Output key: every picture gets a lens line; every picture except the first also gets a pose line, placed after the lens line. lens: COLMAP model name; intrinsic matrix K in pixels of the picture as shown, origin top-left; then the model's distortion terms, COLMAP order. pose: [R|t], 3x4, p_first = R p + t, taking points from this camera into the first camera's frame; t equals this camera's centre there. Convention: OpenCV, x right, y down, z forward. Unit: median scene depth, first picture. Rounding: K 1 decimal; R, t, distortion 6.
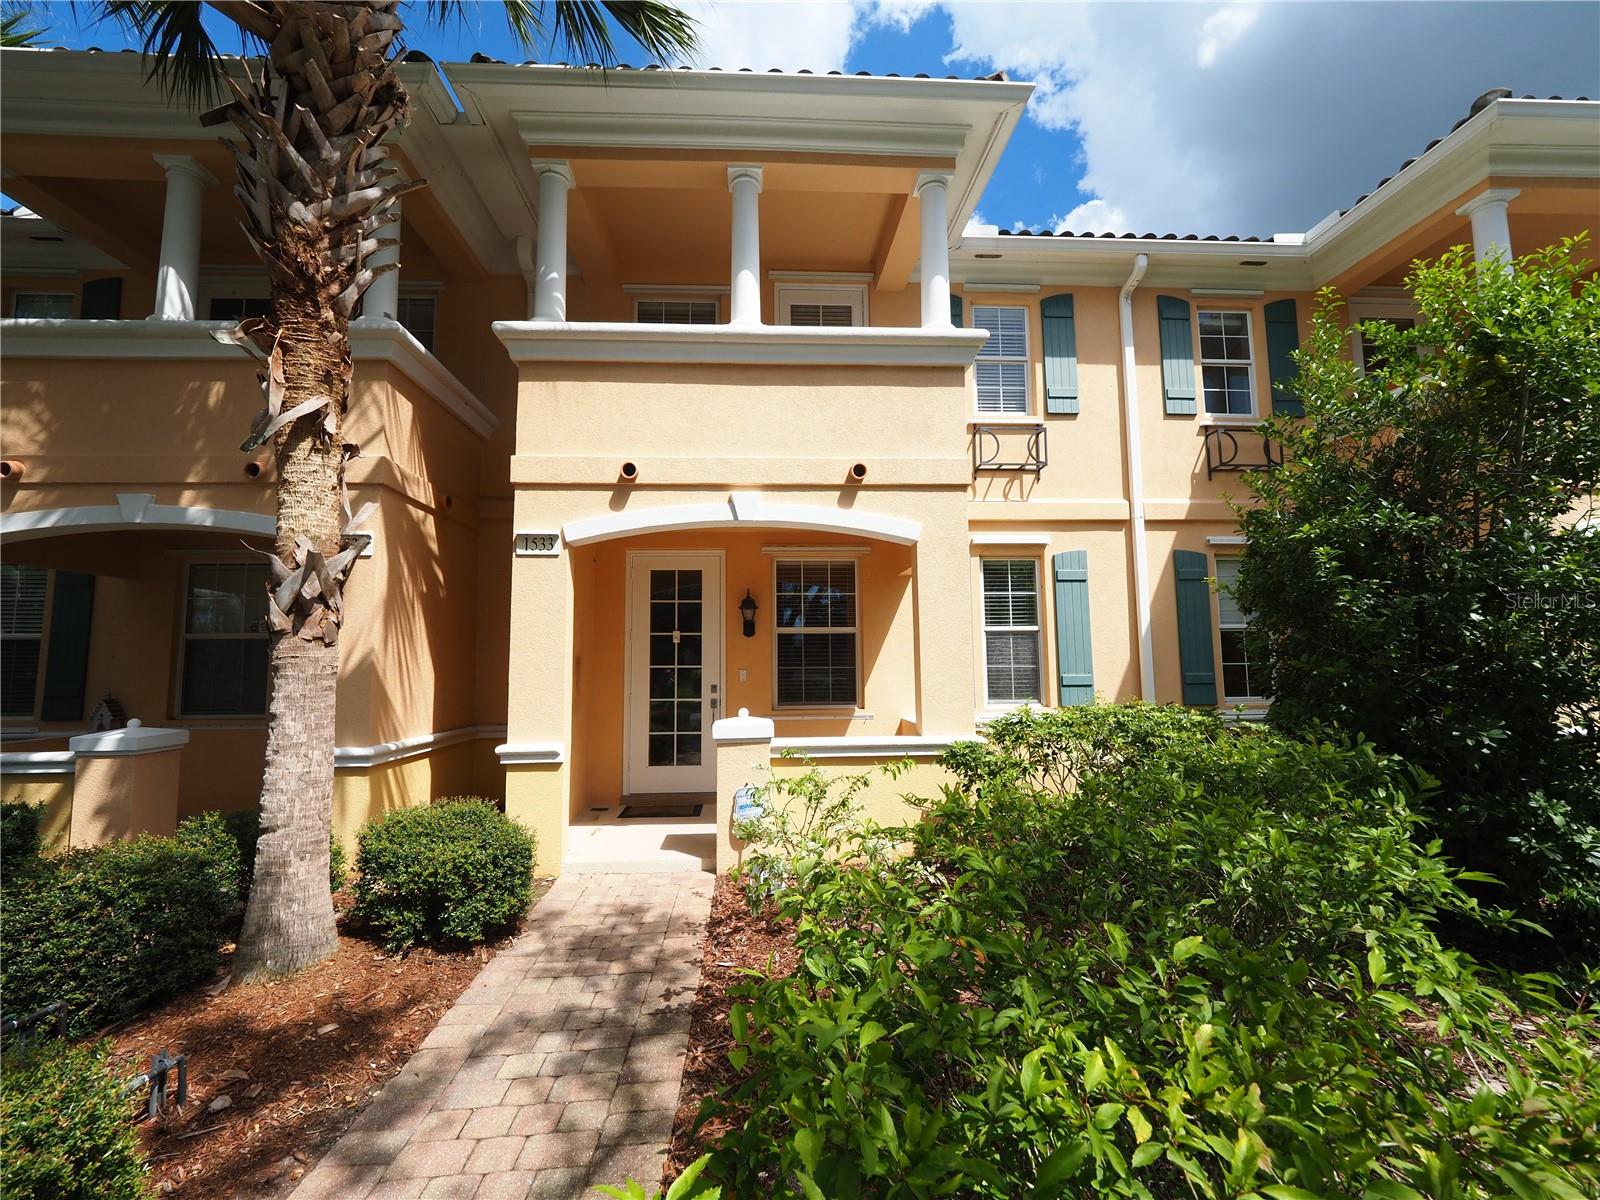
lens RADIAL K [[692.1, 0, 795.7], [0, 692.1, 600.9], [0, 0, 1]] dist [-0.008982, 0.001728]
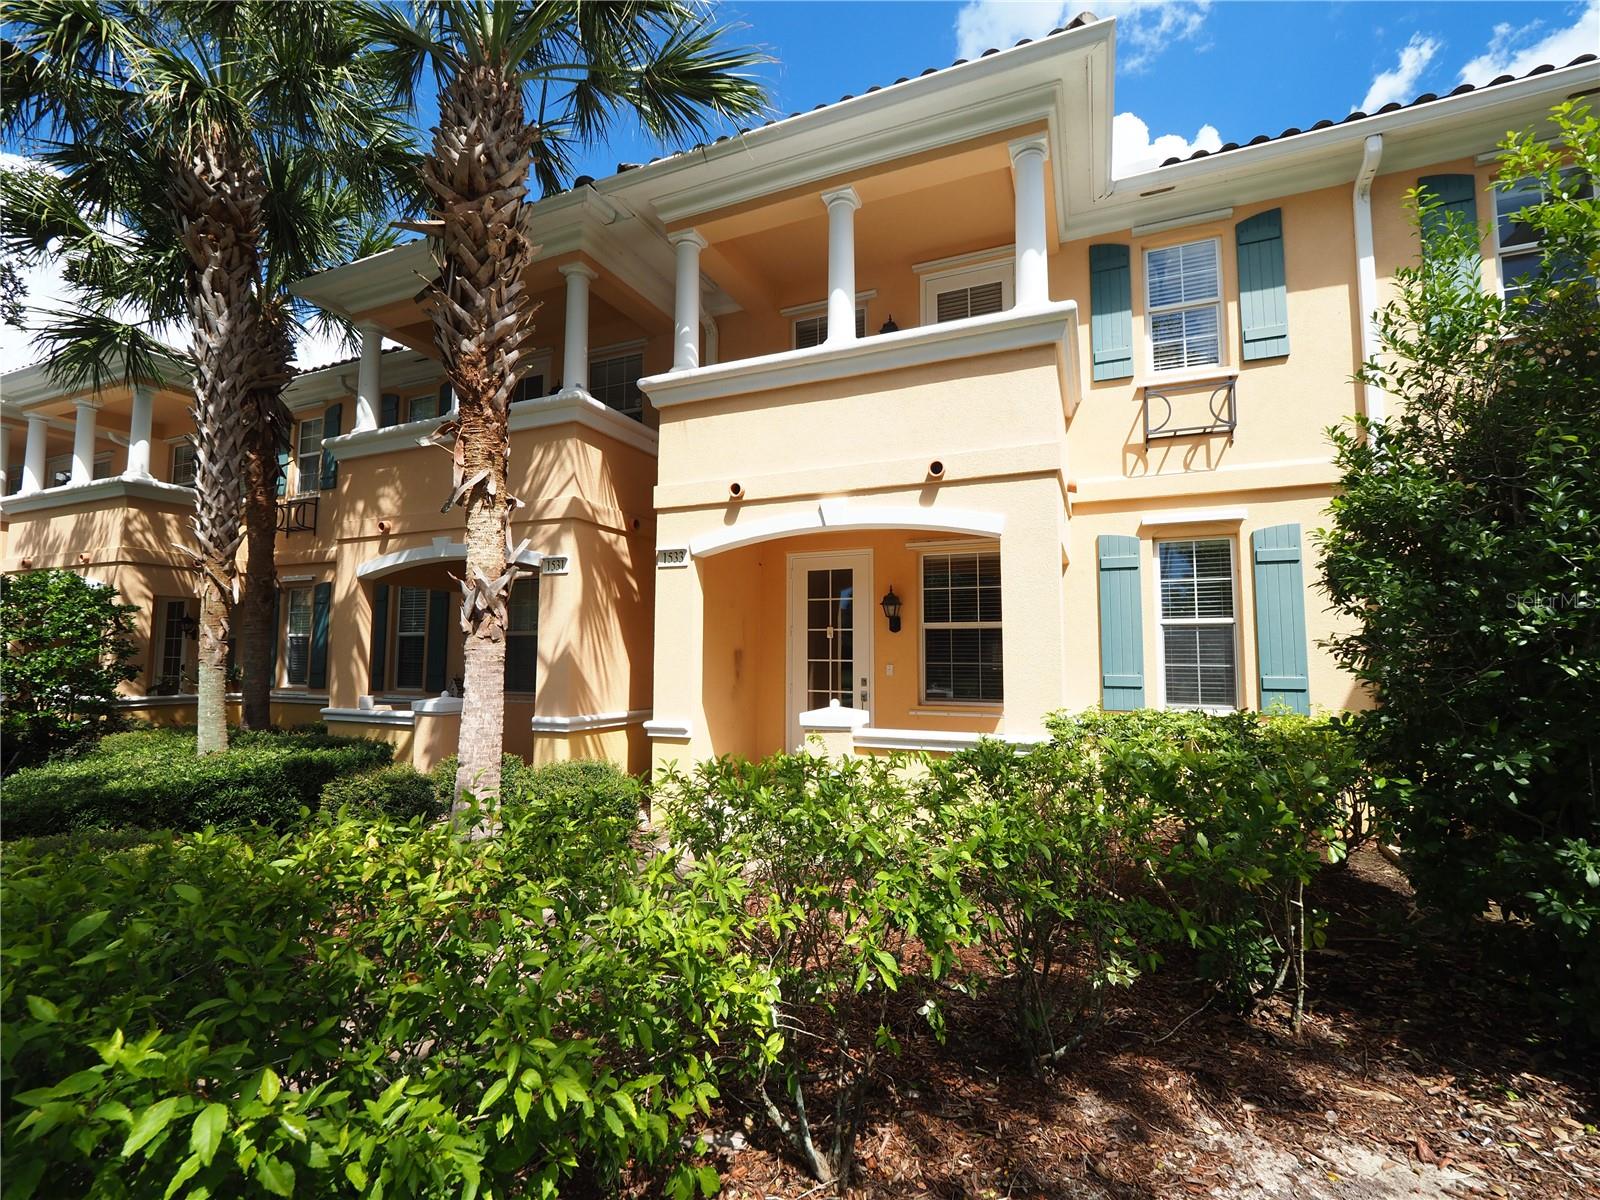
lens RADIAL K [[751.3, 0, 796.9], [0, 751.3, 600.4], [0, 0, 1]] dist [-0.004145, -0.002121]
pose [[0.888644, -0.023171, -0.458013, 0.401827], [0.029868, 0.999527, 0.007384, -0.009761], [0.457625, -0.020242, 0.888915, -0.070441]]
